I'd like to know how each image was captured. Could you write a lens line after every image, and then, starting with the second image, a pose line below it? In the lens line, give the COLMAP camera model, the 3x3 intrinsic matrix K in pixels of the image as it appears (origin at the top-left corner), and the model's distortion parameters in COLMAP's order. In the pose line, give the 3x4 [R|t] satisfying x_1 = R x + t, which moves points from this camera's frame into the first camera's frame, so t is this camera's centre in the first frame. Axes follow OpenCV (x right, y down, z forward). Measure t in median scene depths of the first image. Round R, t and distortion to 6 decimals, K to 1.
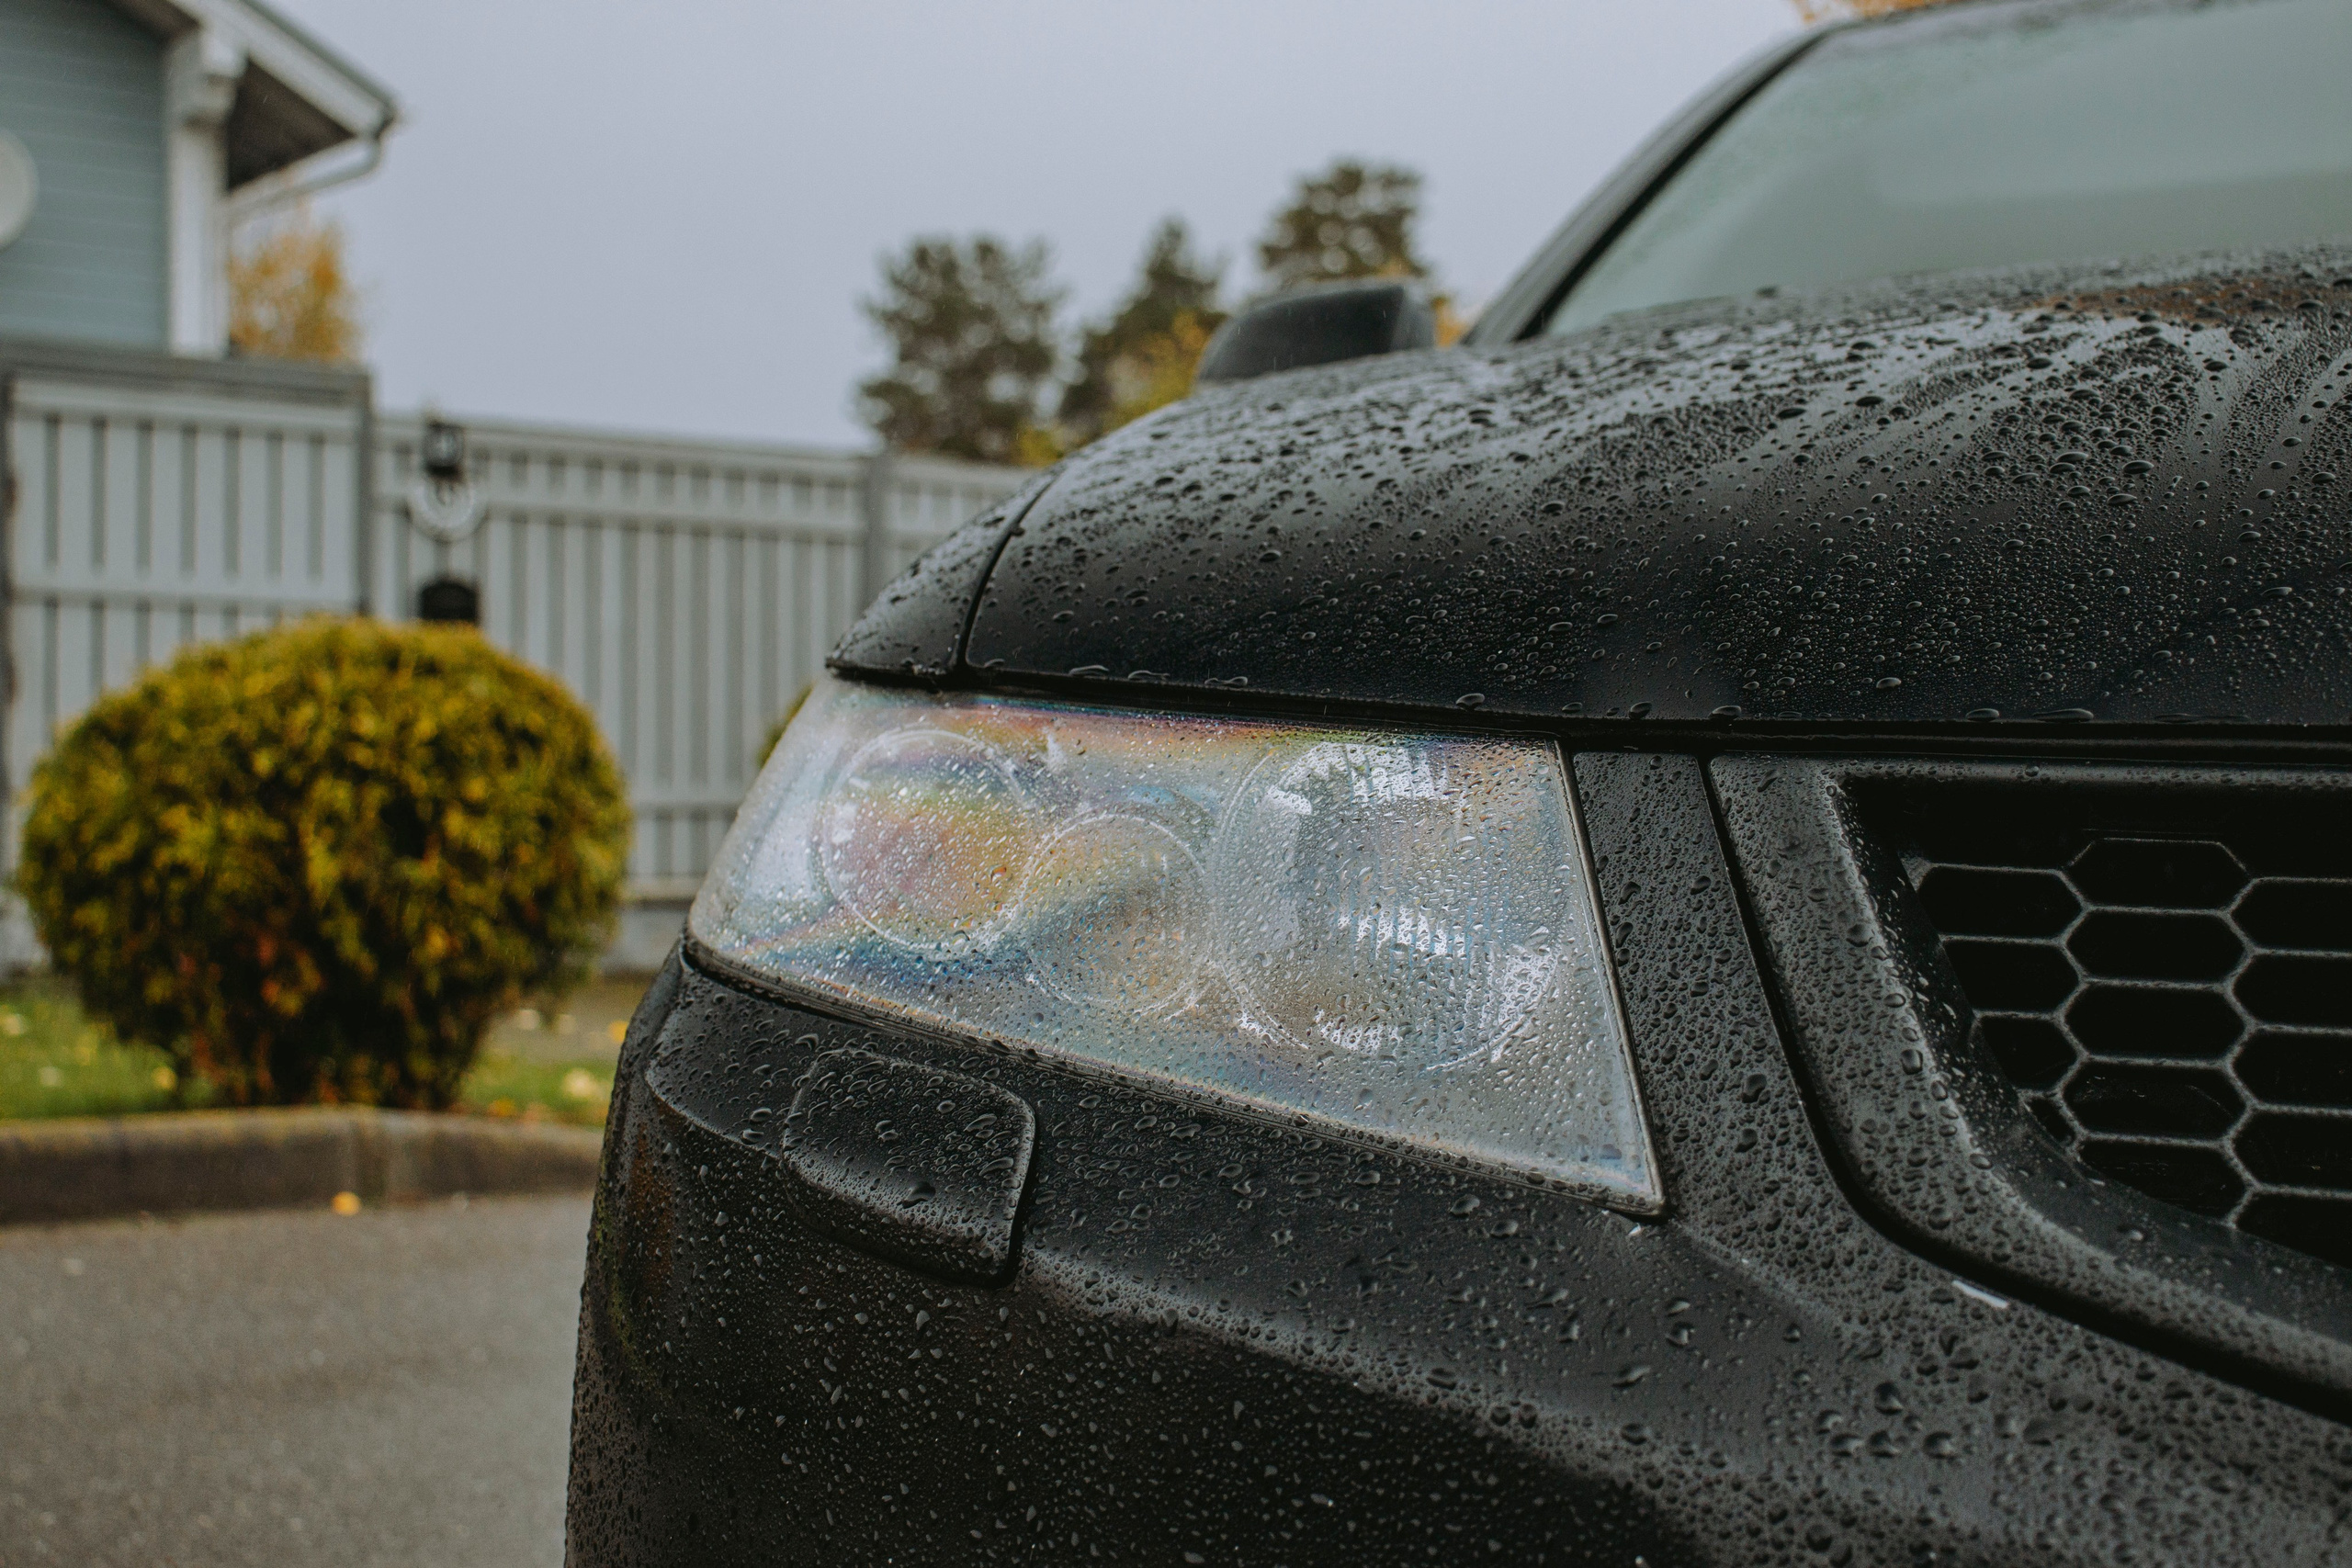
lens RADIAL K [[3379.3, 0, 1176.0], [0, 3379.3, 784.0], [0, 0, 1]] dist [0.032278, 0.058646]
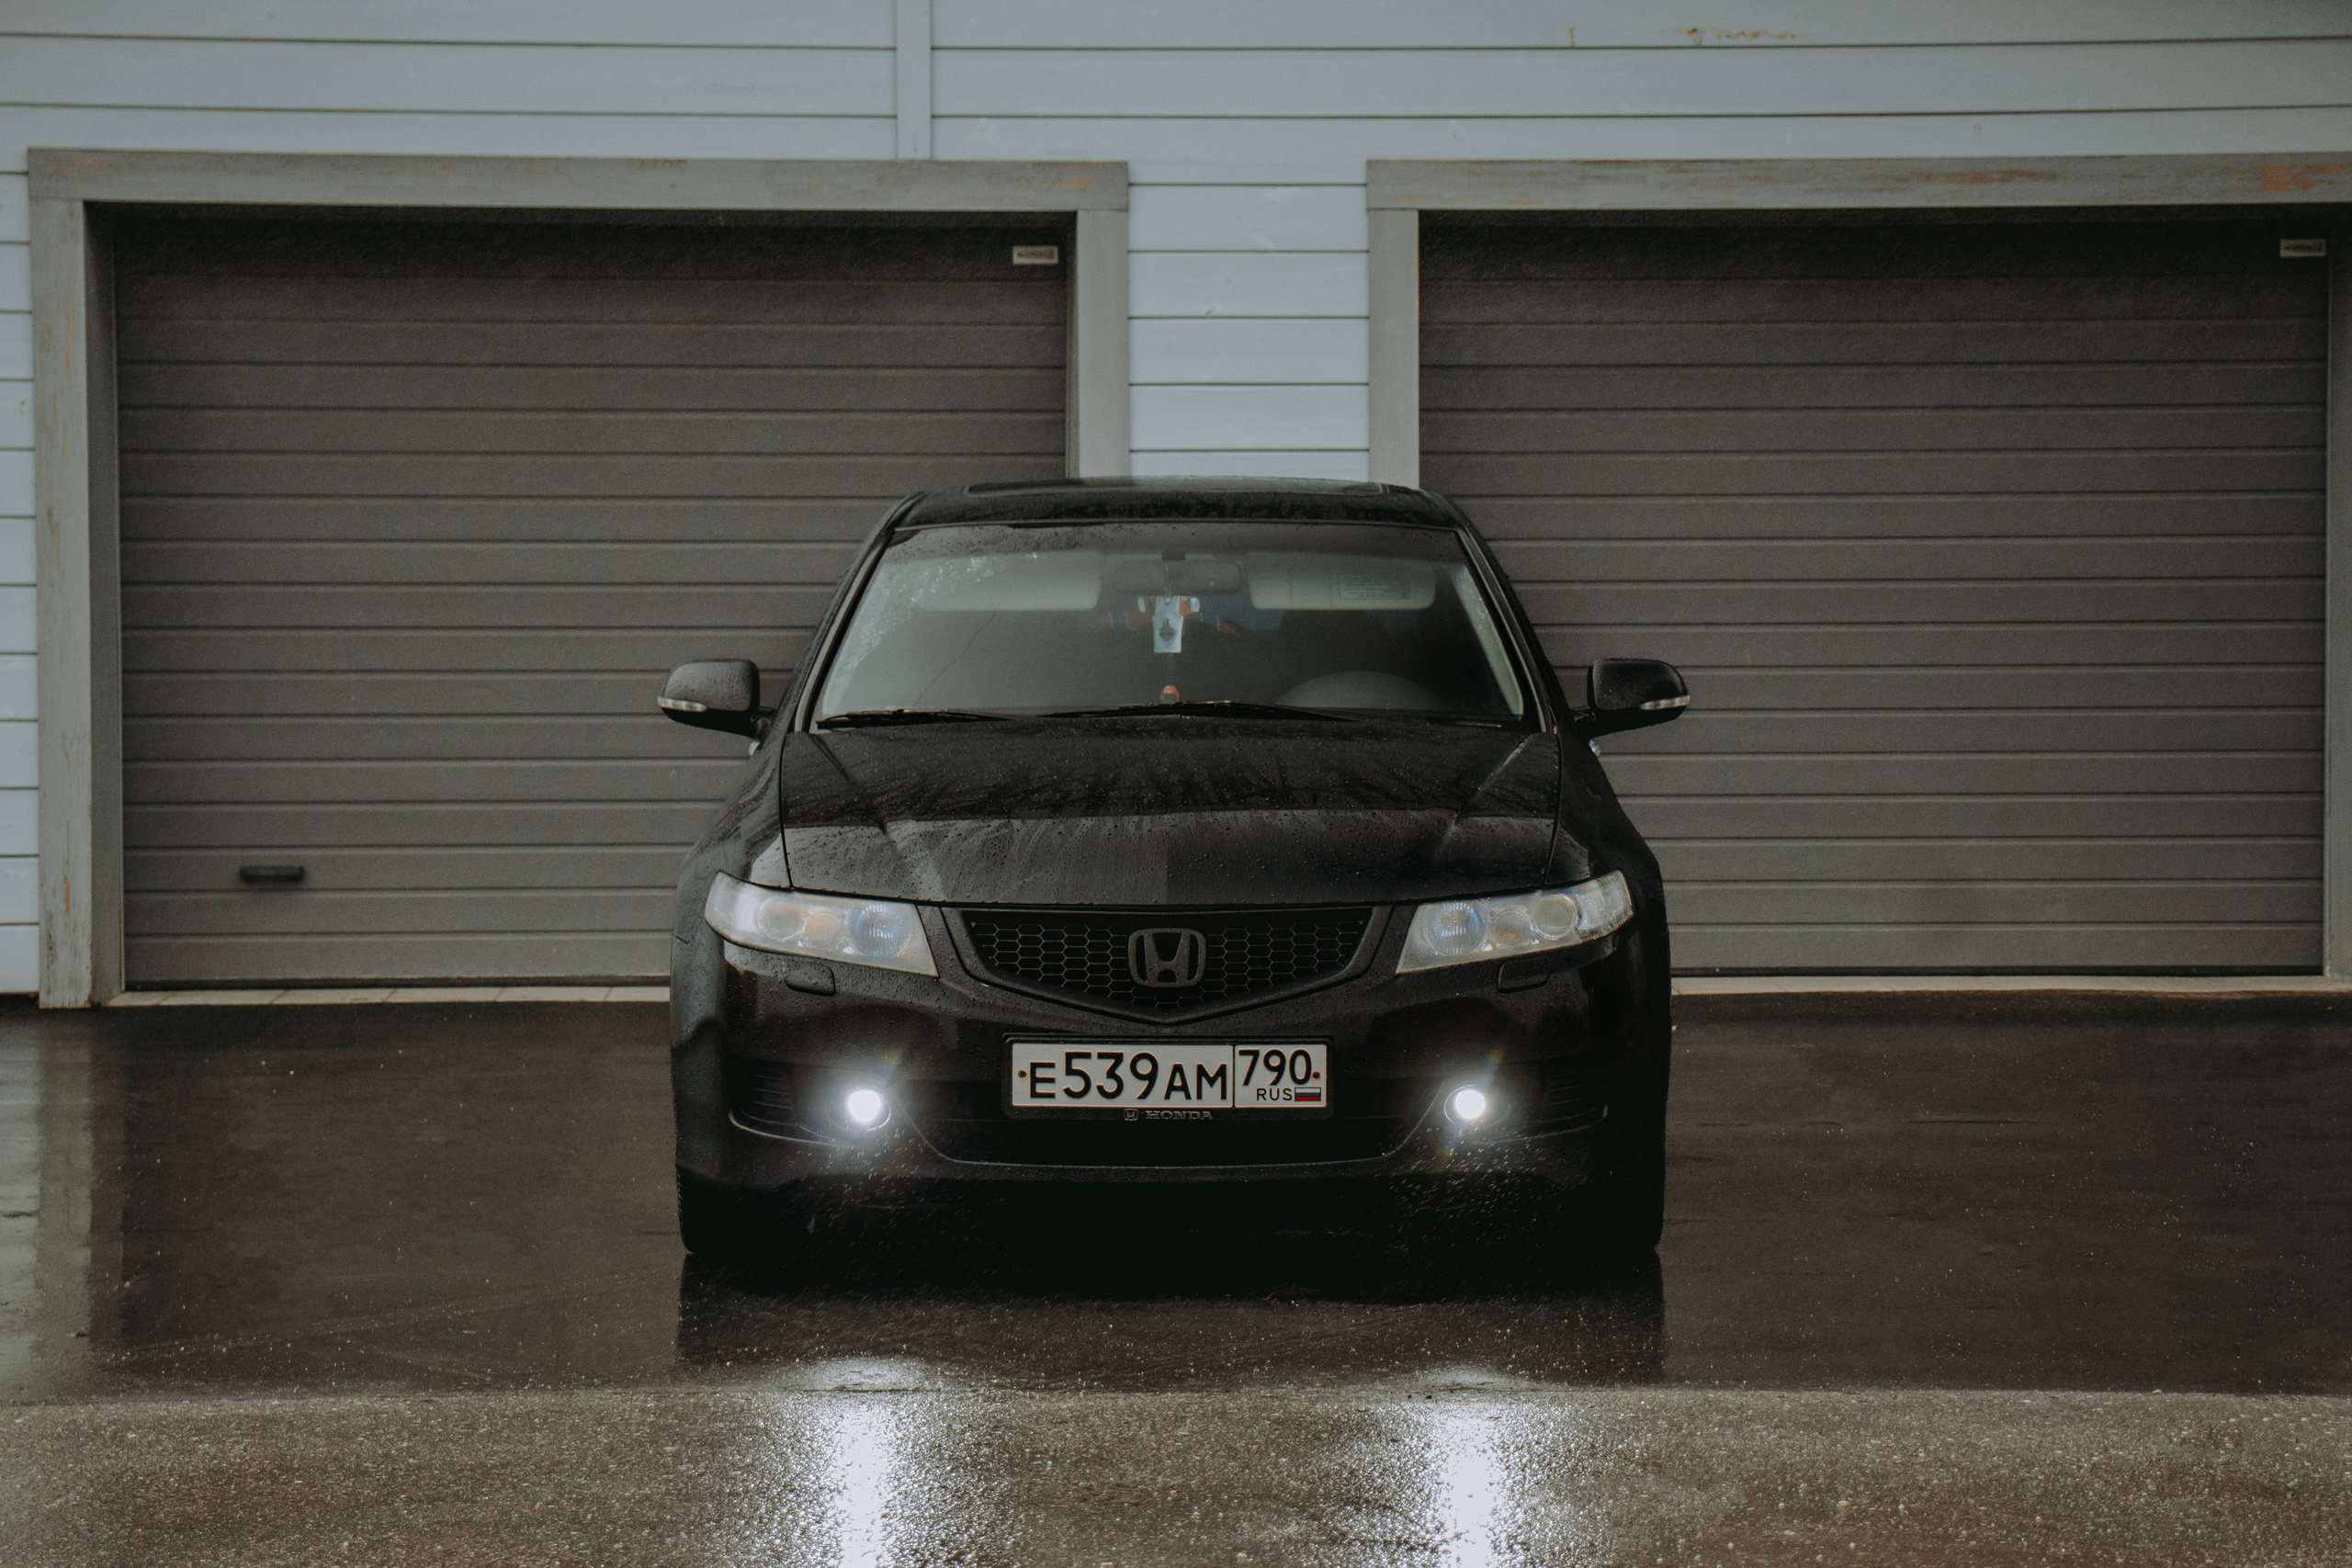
lens RADIAL K [[5202.7, 0, 1205.6], [0, 5202.7, 755.2], [0, 0, 1]] dist [0.353218, 0.072250]
pose [[0.949127, -0.032403, 0.313221, -0.353608], [0.017812, 0.998623, 0.049335, -0.112206], [-0.314388, -0.041246, 0.948398, -1.230762]]
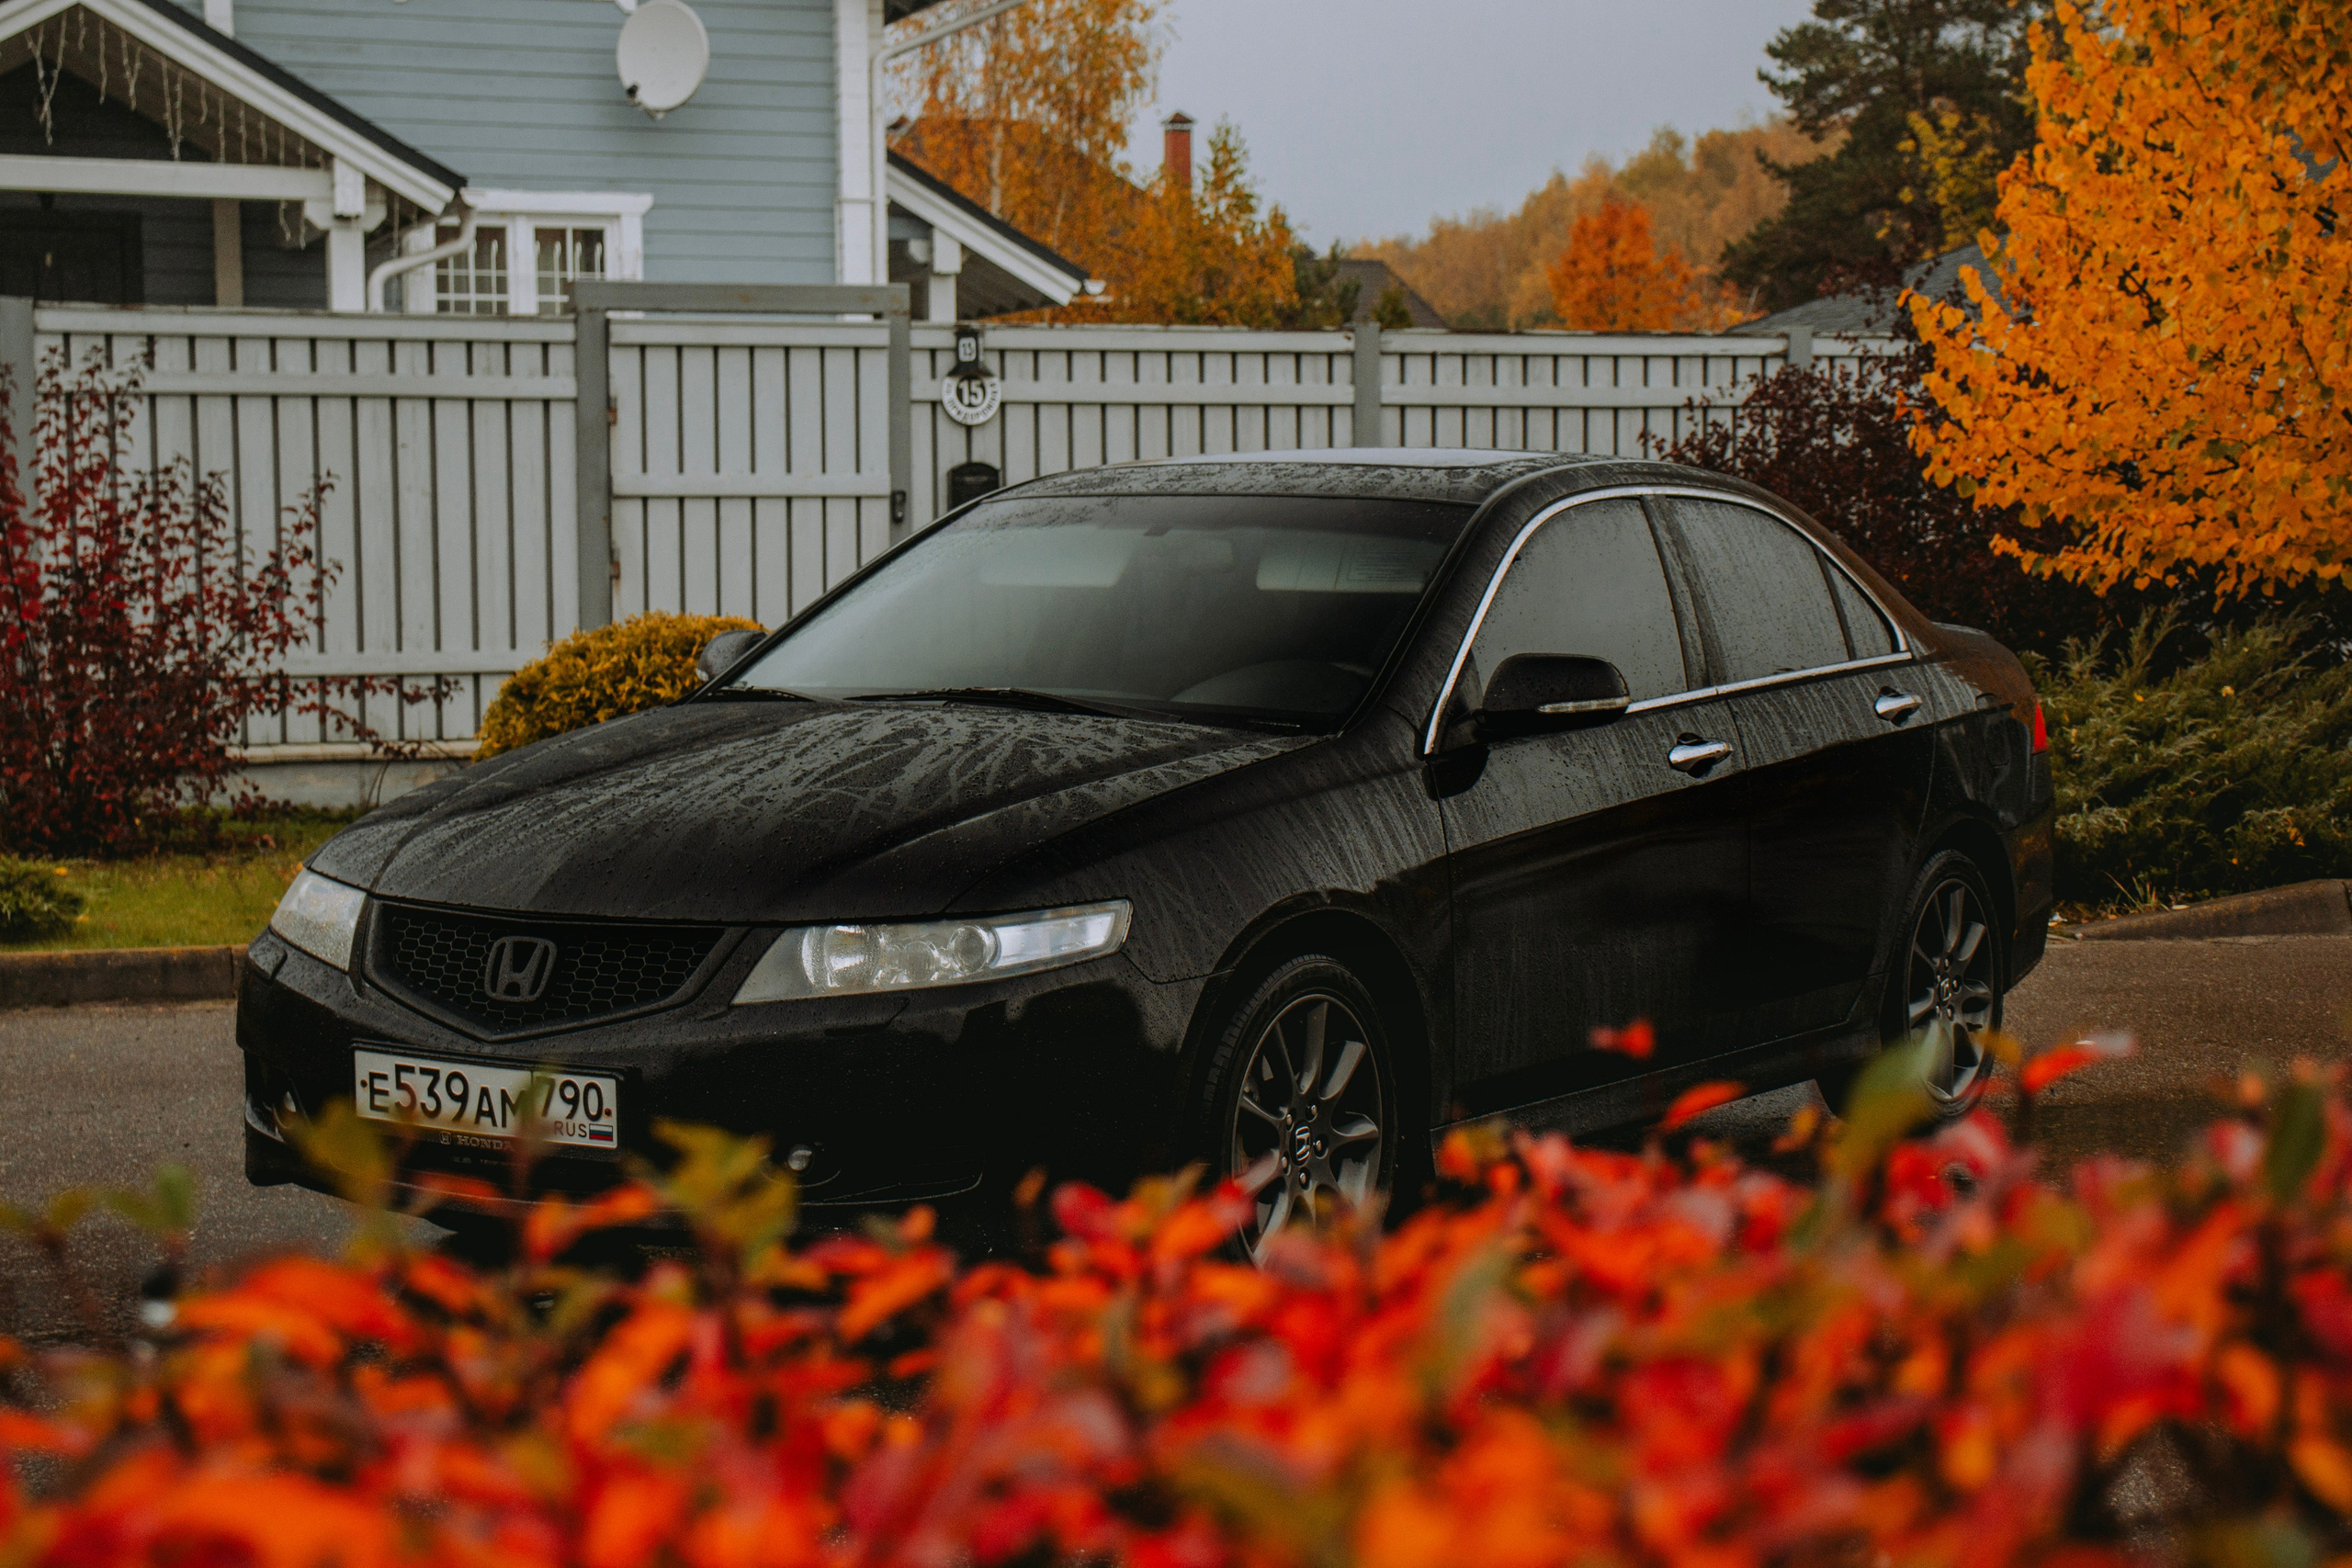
lens RADIAL K [[4004.0, 0, 1144.7], [0, 4004.0, 794.4], [0, 0, 1]] dist [0.187680, -0.058231]
pose [[0.966838, 0.006367, -0.255311, 0.479156], [0.011439, 0.997606, 0.068196, -0.097172], [0.255134, -0.068855, 0.964451, -0.809403]]
